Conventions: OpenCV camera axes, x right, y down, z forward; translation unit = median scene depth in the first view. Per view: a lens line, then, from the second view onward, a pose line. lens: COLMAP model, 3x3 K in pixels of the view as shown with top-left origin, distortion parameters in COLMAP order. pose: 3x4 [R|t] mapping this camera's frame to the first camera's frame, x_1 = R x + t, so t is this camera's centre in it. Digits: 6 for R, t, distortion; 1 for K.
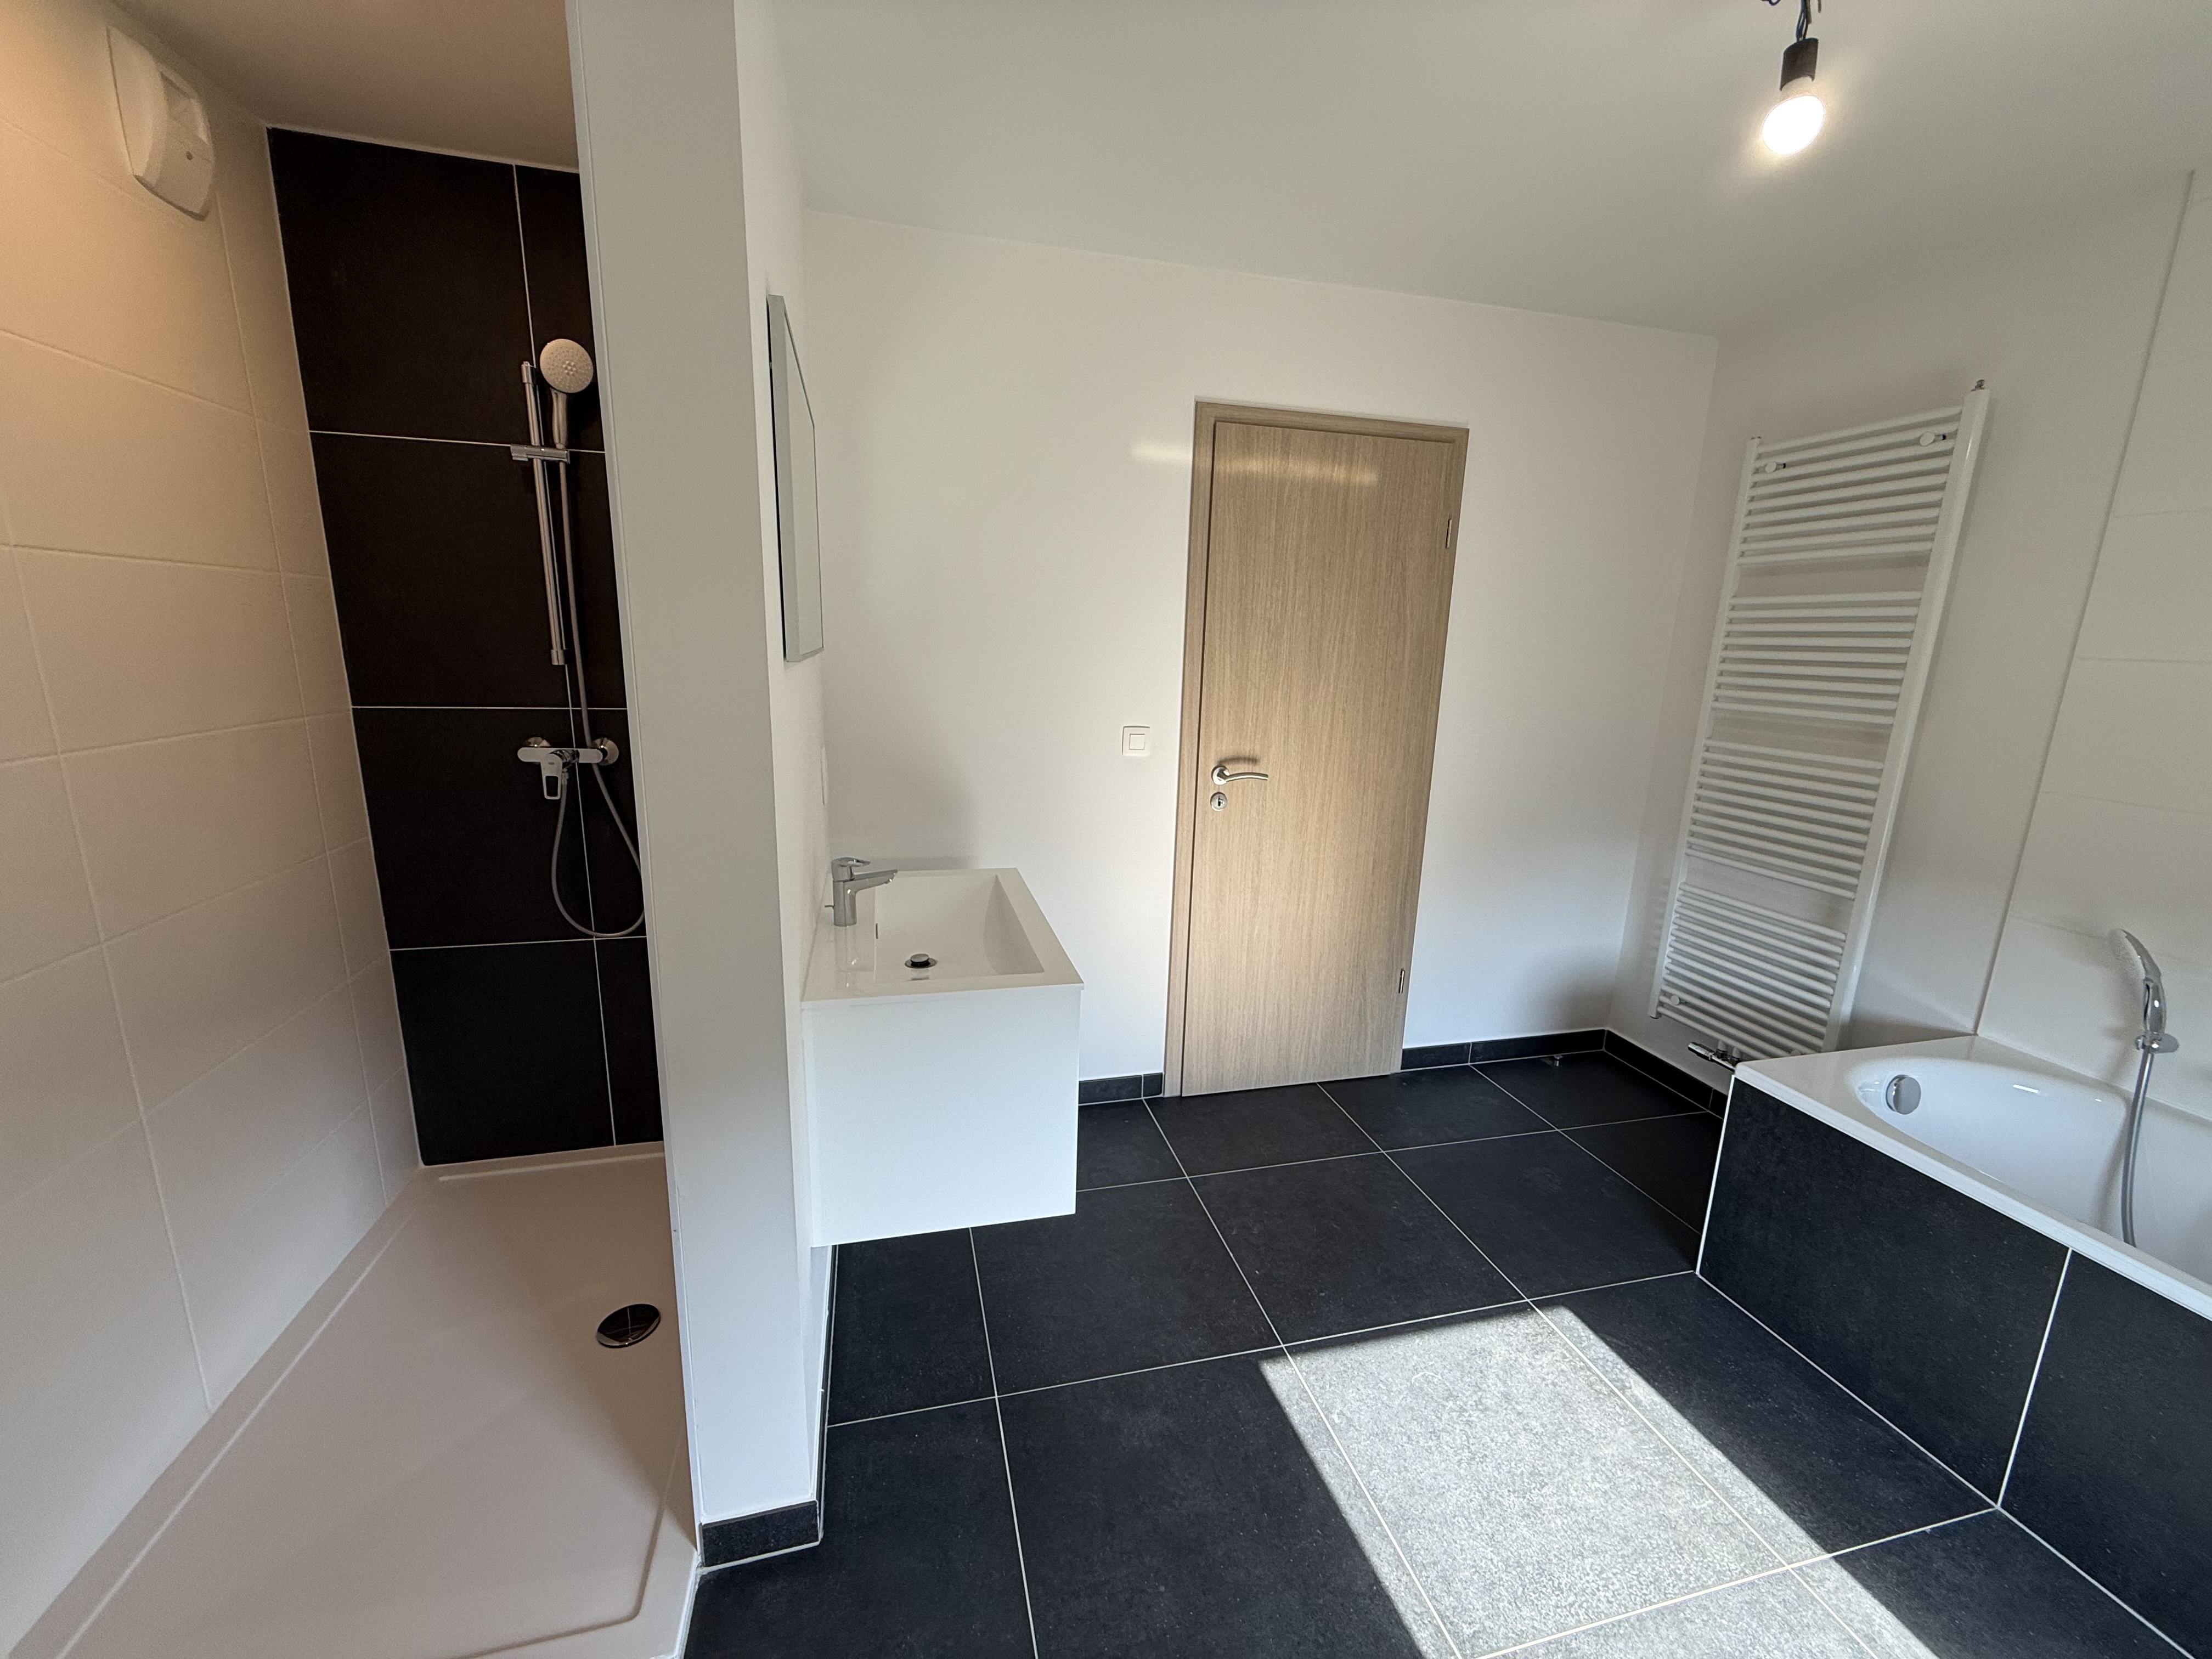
lens RADIAL K [[879.5, 0, 1103.6], [0, 879.5, 830.9], [0, 0, 1]] dist [-0.000176, 0.000195]
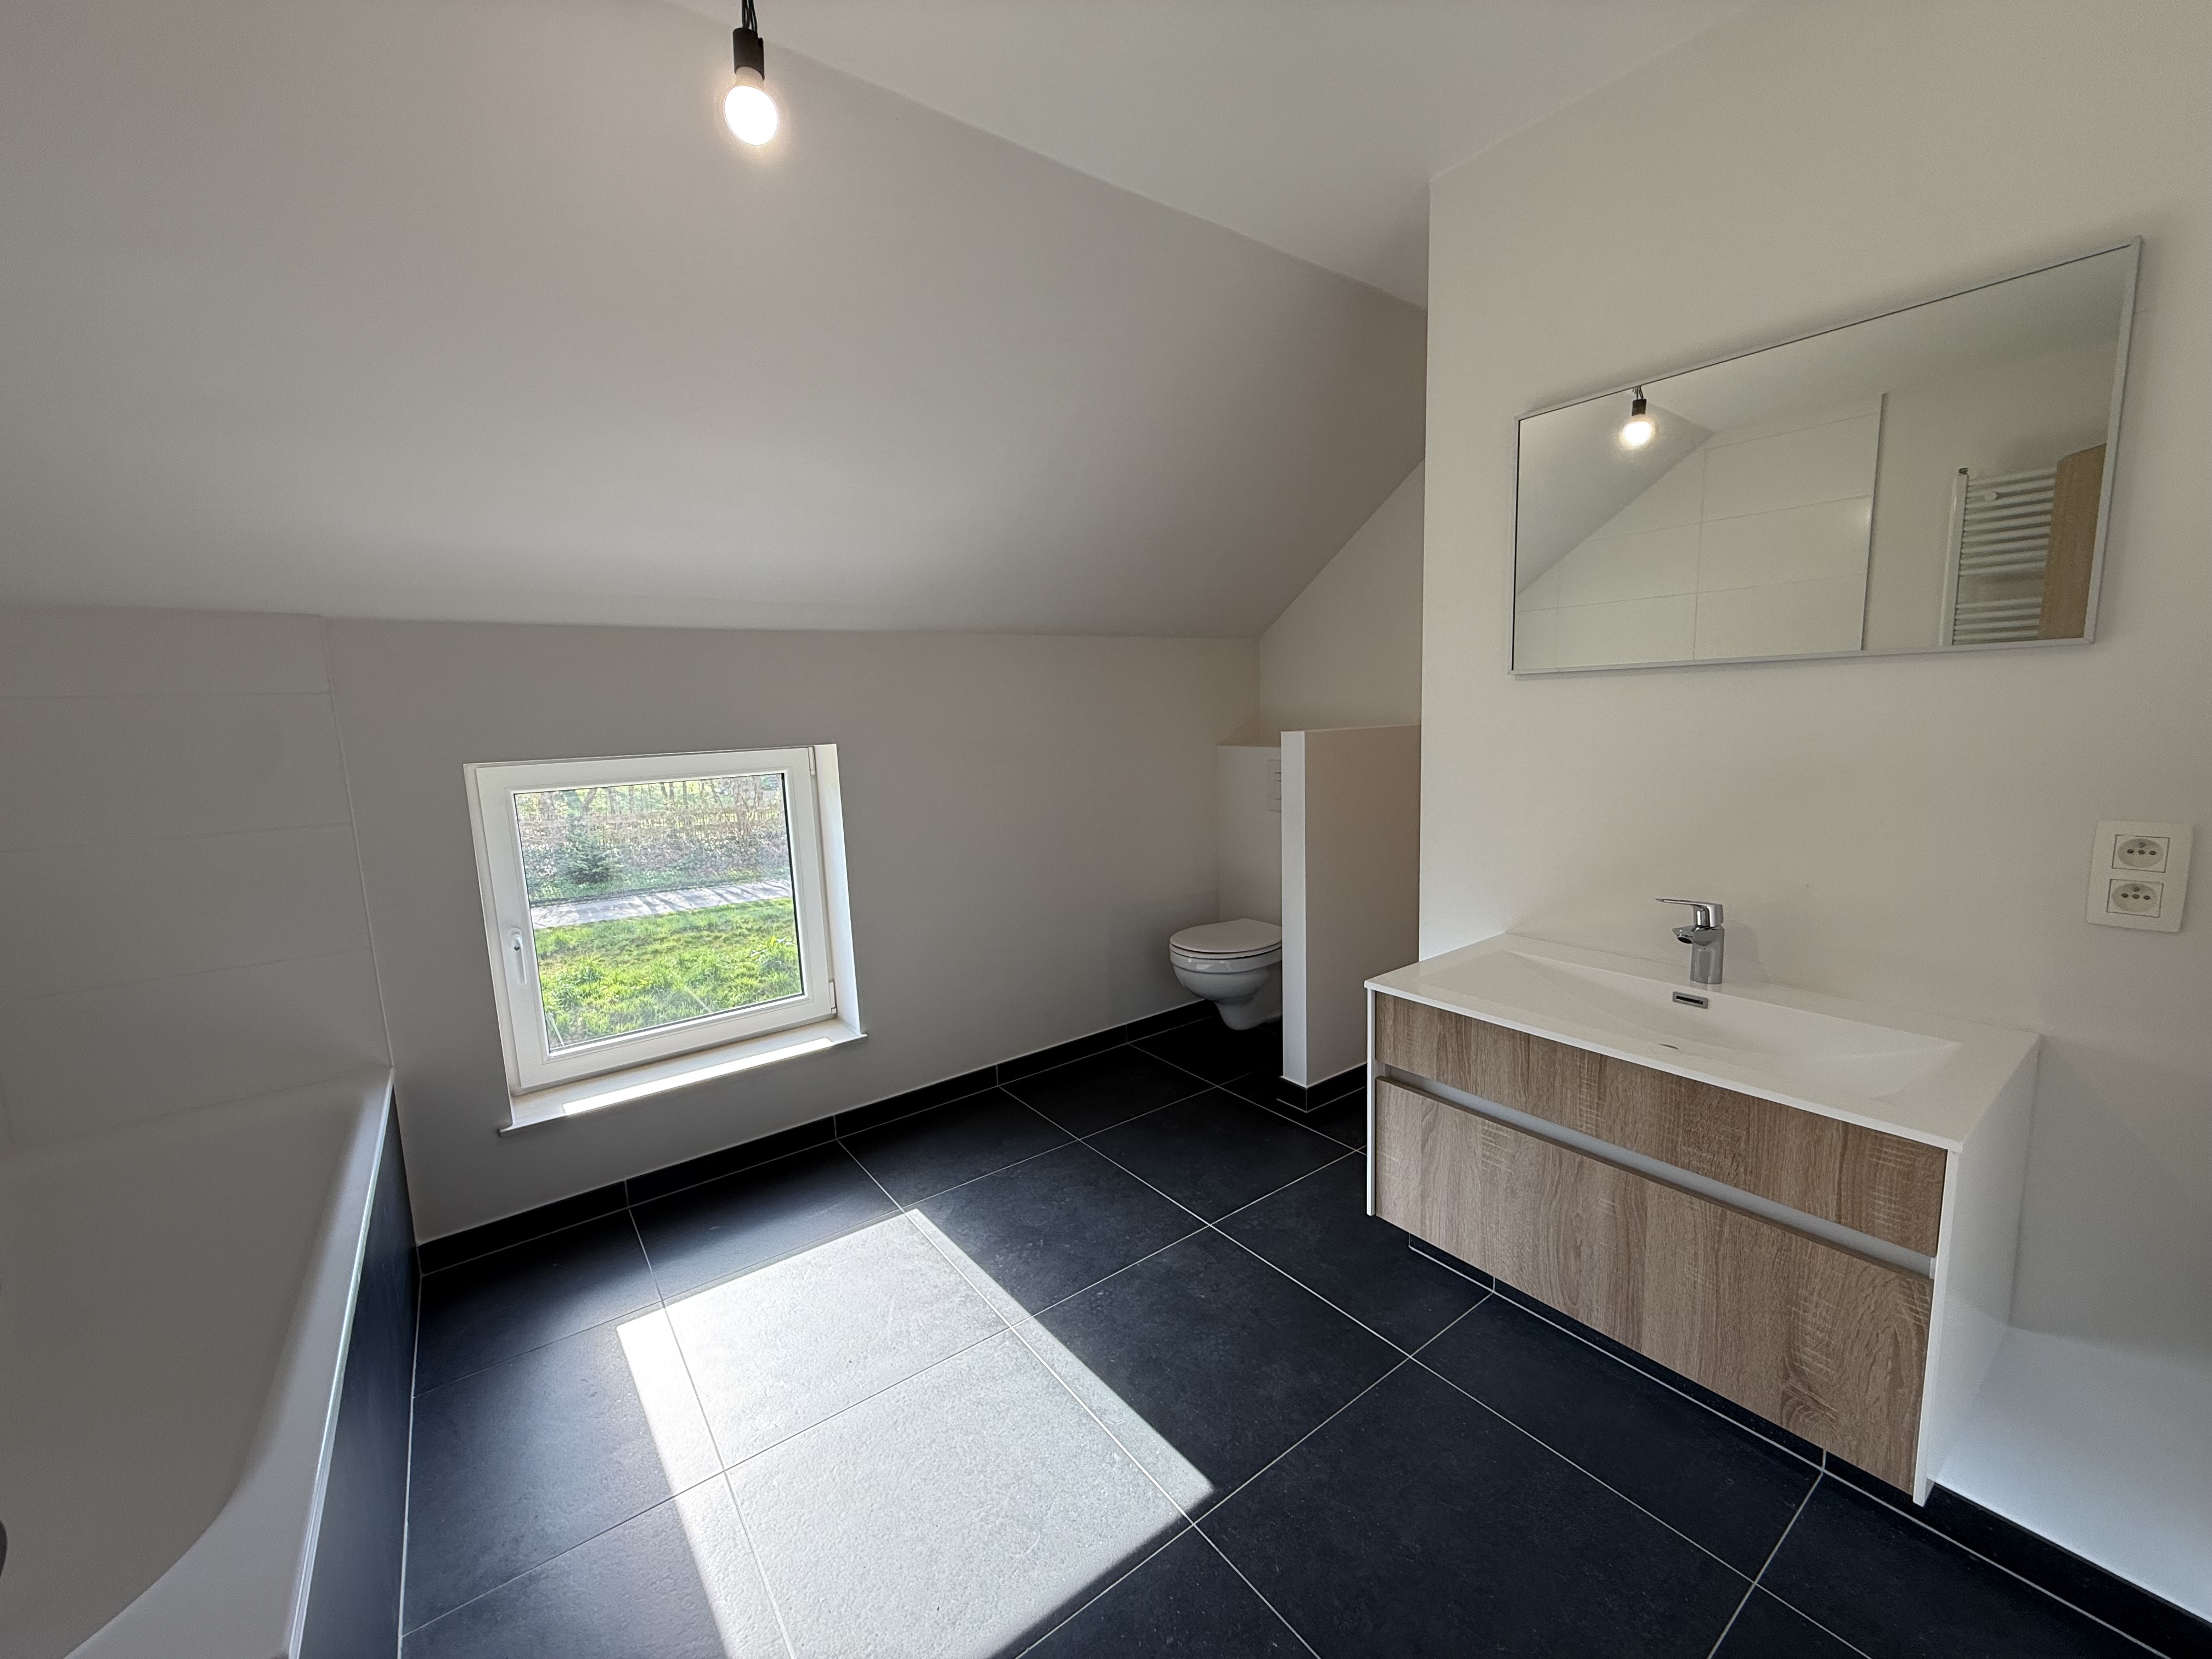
lens RADIAL K [[879.5, 0, 1103.6], [0, 879.5, 830.9], [0, 0, 1]] dist [-0.000176, 0.000195]
pose [[-0.925456, 0.062354, -0.373689, 0.622071], [-0.067720, 0.943251, 0.325103, -0.300498], [0.372754, 0.326174, -0.868714, 1.685213]]
